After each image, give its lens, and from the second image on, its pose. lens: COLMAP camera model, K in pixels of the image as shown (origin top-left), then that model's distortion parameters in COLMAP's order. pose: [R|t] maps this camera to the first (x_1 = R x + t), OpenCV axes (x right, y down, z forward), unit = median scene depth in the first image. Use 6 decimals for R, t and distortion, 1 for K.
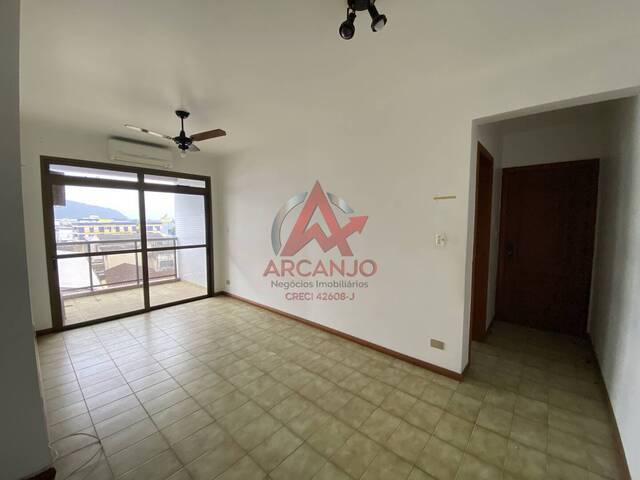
lens RADIAL K [[259.6, 0, 320.0], [0, 259.6, 240.0], [0, 0, 1]] dist [0.013867, -0.018214]
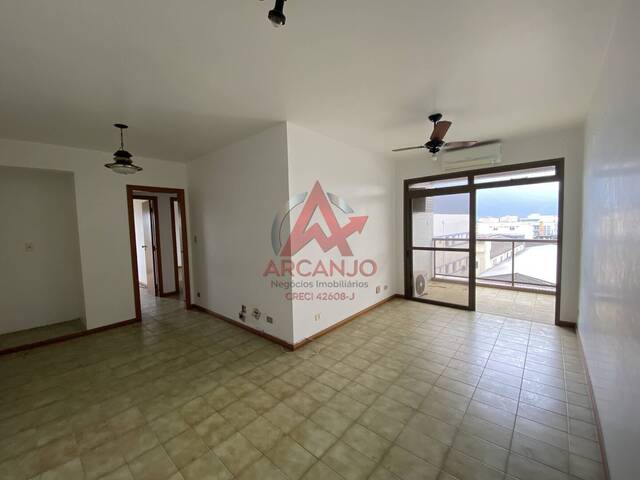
lens RADIAL K [[259.6, 0, 320.0], [0, 259.6, 240.0], [0, 0, 1]] dist [0.013867, -0.018214]
pose [[0.000028, 0.061329, -0.998118, 0.456803], [-0.043544, 0.997171, 0.061269, -0.048971], [0.999052, 0.043461, 0.002699, 0.520376]]
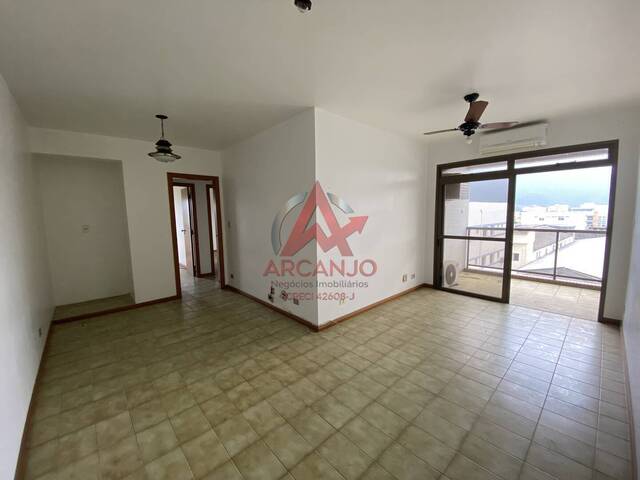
lens RADIAL K [[259.6, 0, 320.0], [0, 259.6, 240.0], [0, 0, 1]] dist [0.013867, -0.018214]
pose [[-0.112489, 0.107354, -0.987837, 0.473304], [-0.052265, 0.992131, 0.113772, -0.043609], [0.992277, 0.064428, -0.105993, 0.533199]]
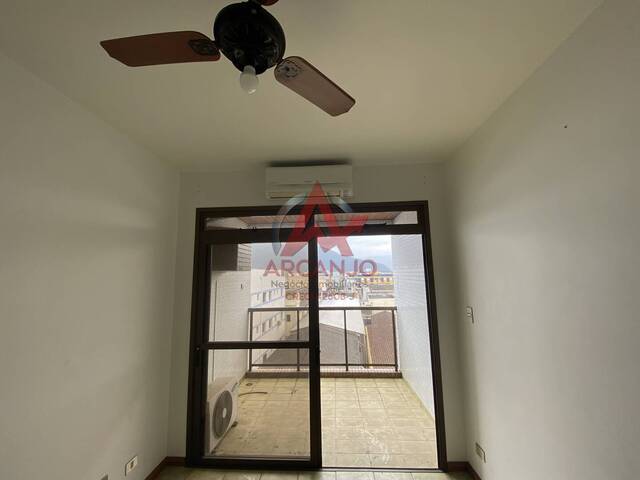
lens RADIAL K [[259.6, 0, 320.0], [0, 259.6, 240.0], [0, 0, 1]] dist [0.013867, -0.018214]
pose [[0.617351, -0.113163, -0.778506, -0.256950], [-0.037830, 0.984185, -0.173059, -0.112528], [0.785778, 0.136289, 0.603306, 0.834564]]
